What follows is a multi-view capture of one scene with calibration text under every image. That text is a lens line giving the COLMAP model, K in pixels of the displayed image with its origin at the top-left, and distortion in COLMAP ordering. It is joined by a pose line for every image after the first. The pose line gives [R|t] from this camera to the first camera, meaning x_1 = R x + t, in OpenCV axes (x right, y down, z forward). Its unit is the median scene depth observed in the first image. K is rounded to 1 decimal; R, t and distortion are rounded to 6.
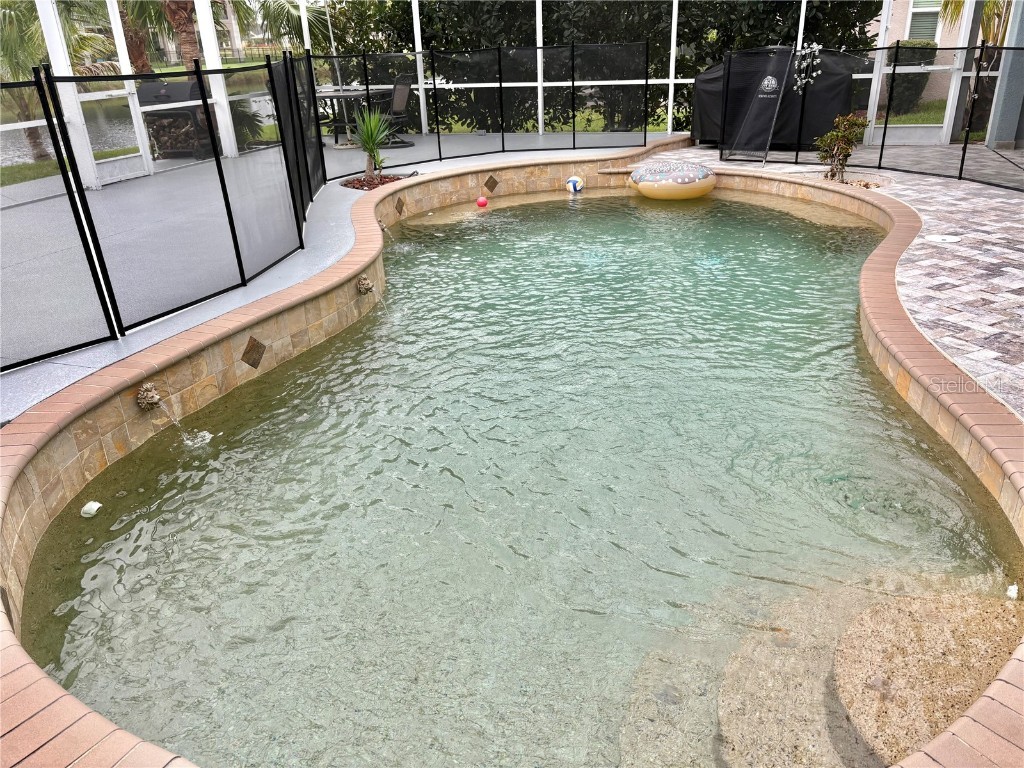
lens RADIAL K [[765.2, 0, 512.0], [0, 765.2, 384.0], [0, 0, 1]] dist [0.028012, -0.001281]
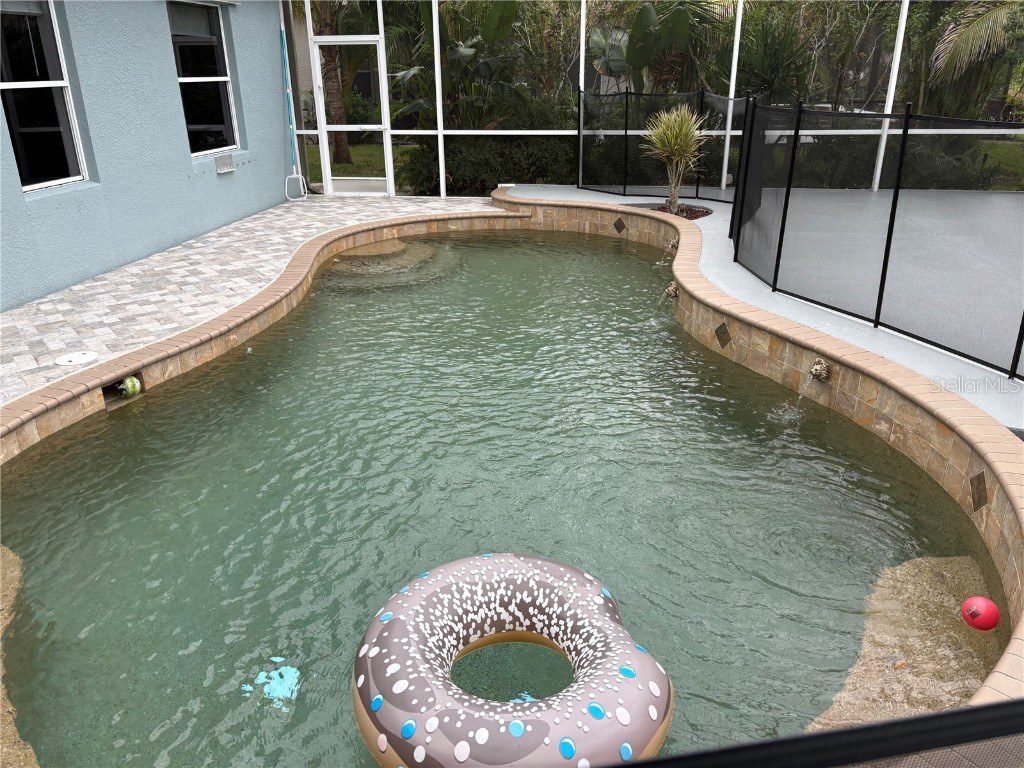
lens RADIAL K [[765.2, 0, 512.0], [0, 765.2, 384.0], [0, 0, 1]] dist [0.028012, -0.001281]
pose [[-0.940352, 0.157270, -0.301669, 0.415238], [-0.071699, 0.775198, 0.627636, -0.761982], [0.332562, 0.611828, -0.717683, 1.899685]]
